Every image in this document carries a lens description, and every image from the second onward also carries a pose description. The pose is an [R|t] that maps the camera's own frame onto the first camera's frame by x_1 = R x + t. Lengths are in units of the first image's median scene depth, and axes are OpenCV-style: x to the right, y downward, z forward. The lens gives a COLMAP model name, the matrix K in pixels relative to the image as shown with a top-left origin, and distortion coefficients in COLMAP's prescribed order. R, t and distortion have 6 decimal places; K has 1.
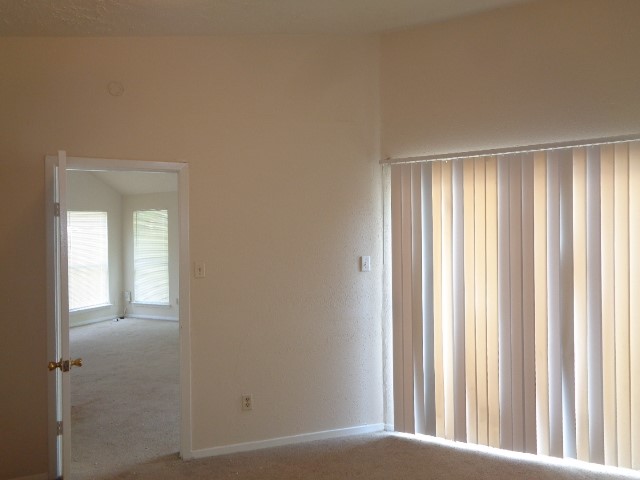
lens RADIAL K [[479.5, 0, 320.0], [0, 479.5, 238.4], [0, 0, 1]] dist [0.005464, -0.000642]
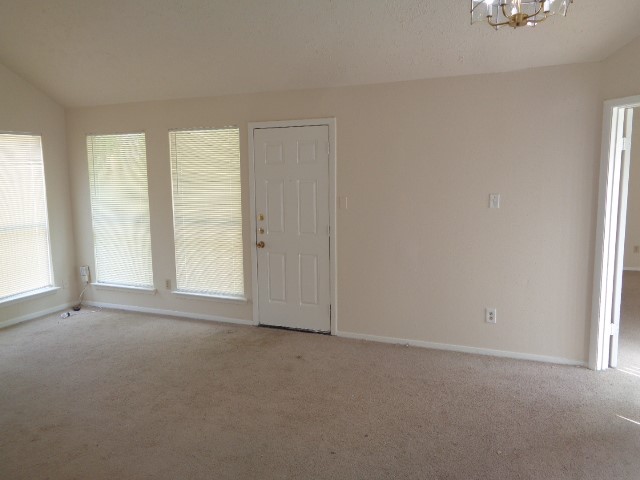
lens RADIAL K [[479.5, 0, 320.4], [0, 479.5, 241.8], [0, 0, 1]] dist [0.005464, -0.000642]
pose [[0.997261, -0.003127, 0.073897, -0.140082], [-0.005145, 0.993753, 0.111485, 0.007031], [-0.073784, -0.111560, 0.991015, 0.362504]]
